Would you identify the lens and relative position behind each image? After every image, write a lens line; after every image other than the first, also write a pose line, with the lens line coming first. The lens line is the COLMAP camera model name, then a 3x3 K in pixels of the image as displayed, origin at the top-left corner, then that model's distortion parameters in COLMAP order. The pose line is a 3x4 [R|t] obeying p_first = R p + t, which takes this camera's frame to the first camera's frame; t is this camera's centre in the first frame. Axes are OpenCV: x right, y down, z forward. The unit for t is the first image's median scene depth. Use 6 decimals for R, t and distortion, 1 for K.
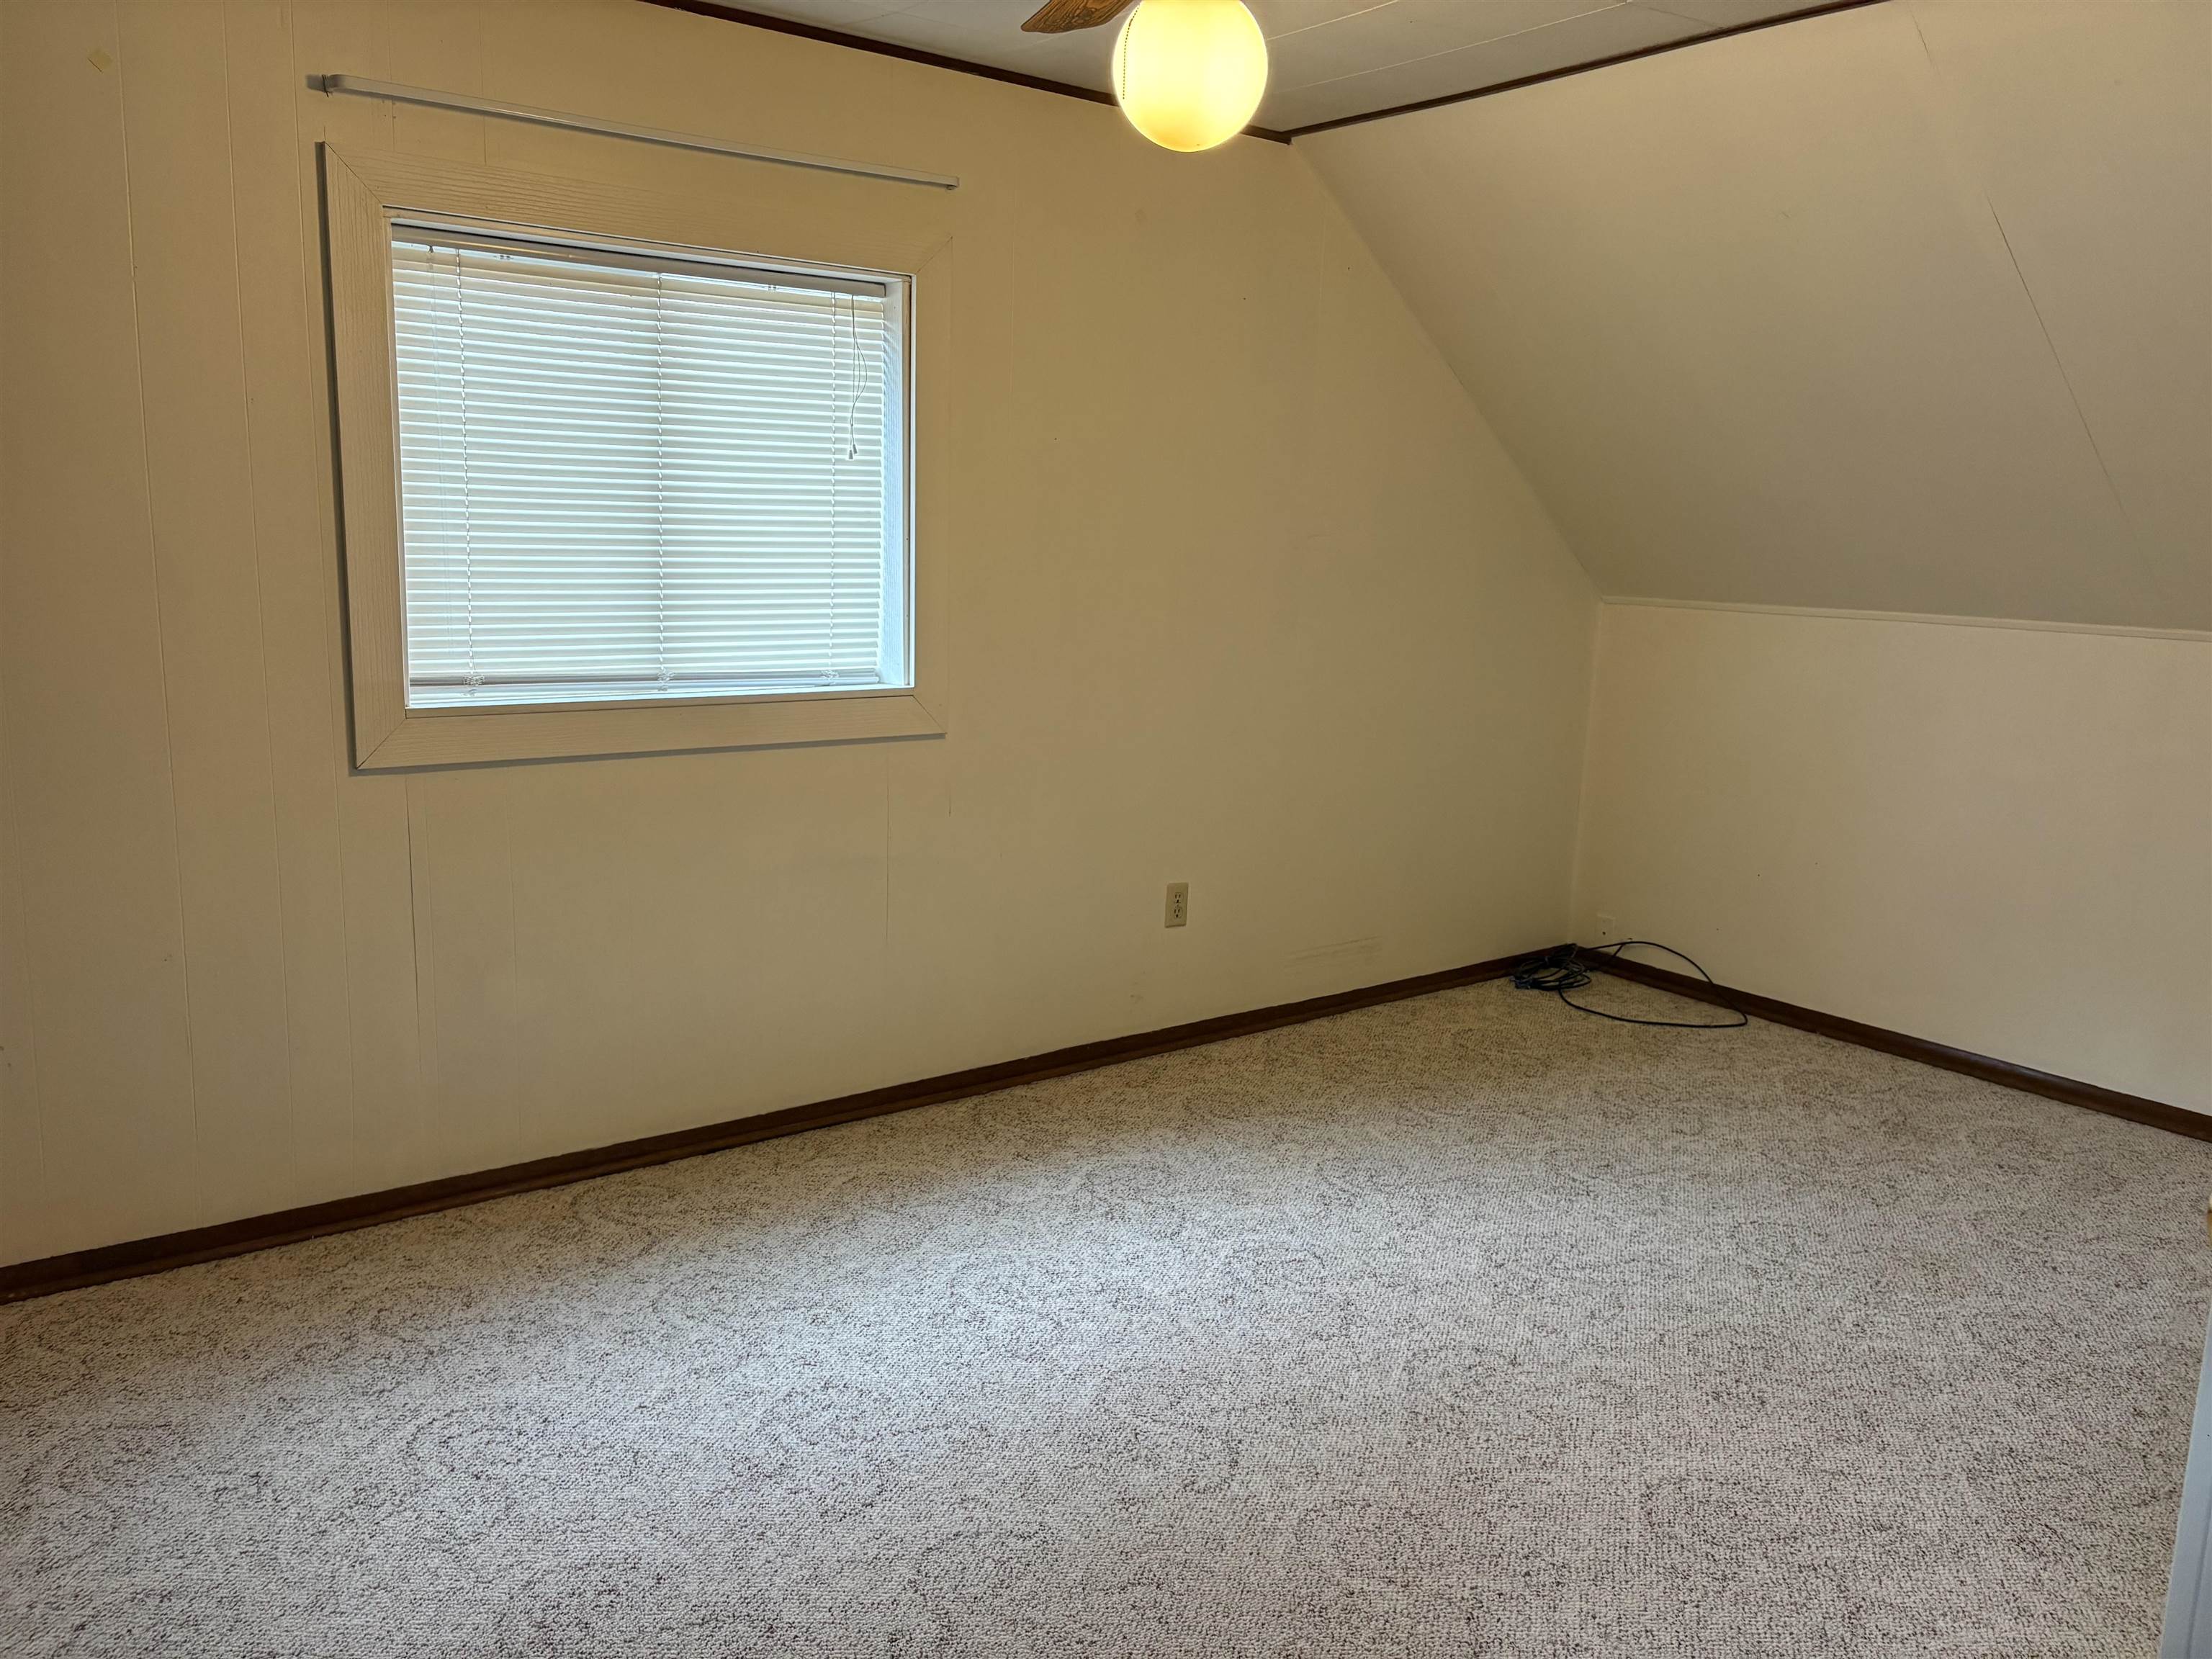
lens RADIAL K [[1669.1, 0, 1100.6], [0, 1669.1, 831.3], [0, 0, 1]] dist [0.045385, -0.051685]
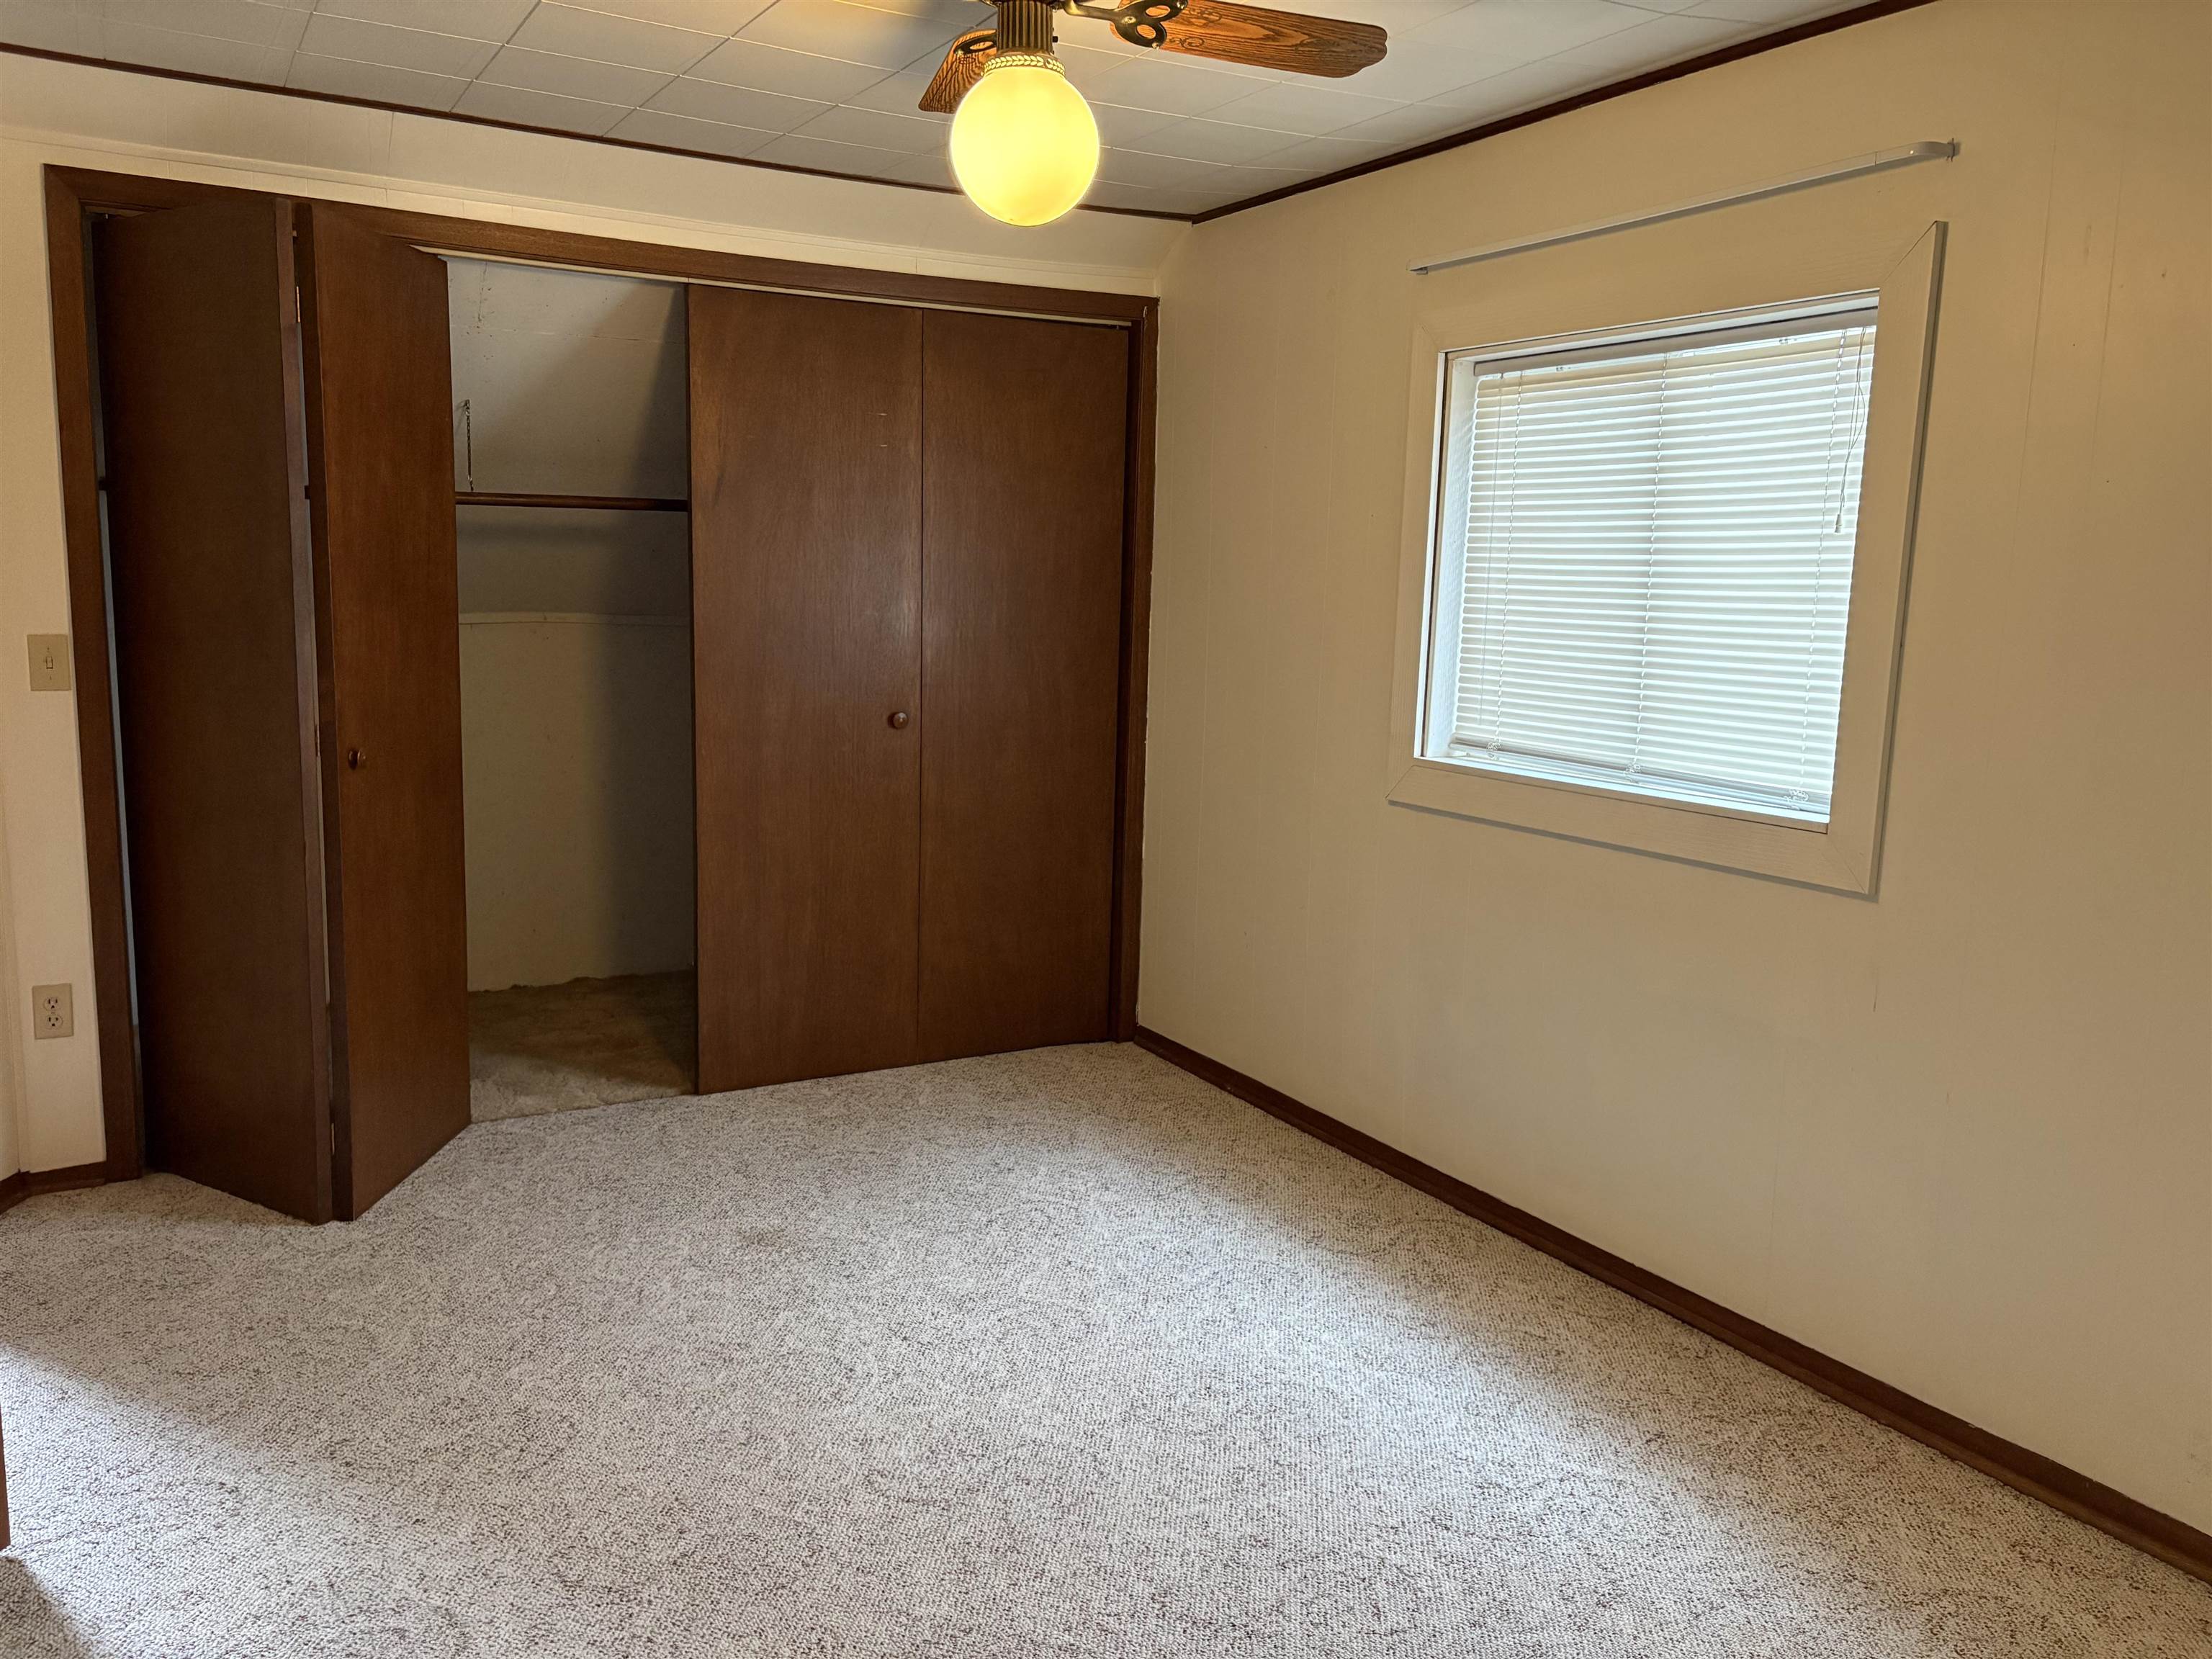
lens RADIAL K [[1669.1, 0, 1102.7], [0, 1669.1, 826.6], [0, 0, 1]] dist [0.045385, -0.051685]
pose [[-0.114031, 0.125399, -0.985531, 0.753843], [-0.207505, 0.967116, 0.147065, -0.143493], [0.971565, 0.221273, -0.084261, 0.822205]]
